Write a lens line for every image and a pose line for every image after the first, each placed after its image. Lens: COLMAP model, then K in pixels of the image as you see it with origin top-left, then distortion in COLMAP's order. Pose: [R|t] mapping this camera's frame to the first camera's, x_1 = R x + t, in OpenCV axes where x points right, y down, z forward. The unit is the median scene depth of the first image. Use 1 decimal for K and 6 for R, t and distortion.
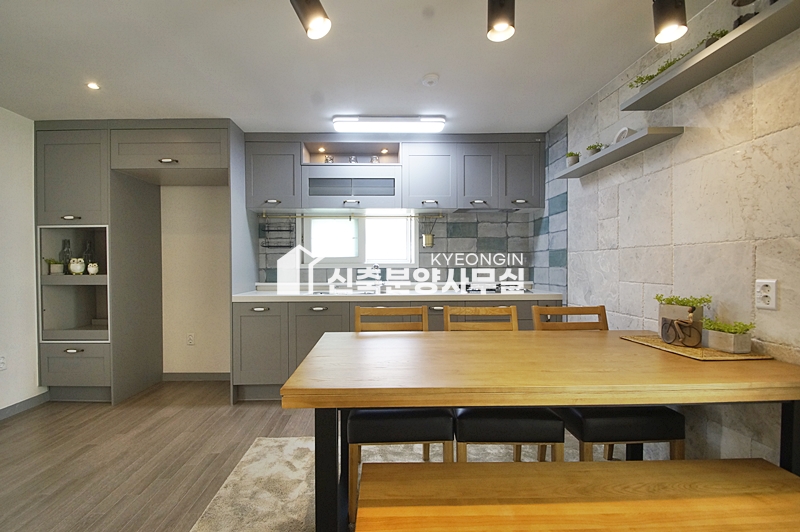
lens RADIAL K [[352.6, 0, 385.1], [0, 352.6, 268.1], [0, 0, 1]] dist [0.016032, -0.018850]
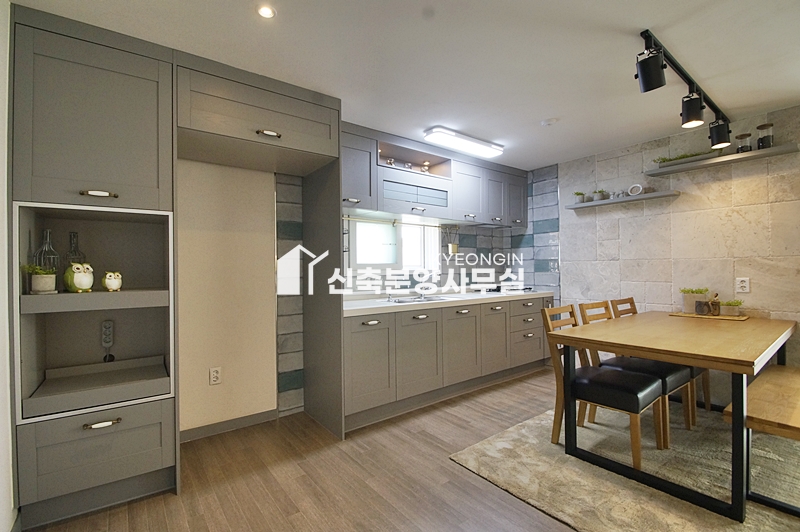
lens RADIAL K [[352.6, 0, 385.1], [0, 352.6, 268.1], [0, 0, 1]] dist [0.016032, -0.018850]
pose [[0.817013, -0.001359, 0.576618, -0.799501], [0.009576, 0.999891, -0.011211, -0.009578], [-0.576540, 0.014681, 0.816937, 0.245500]]
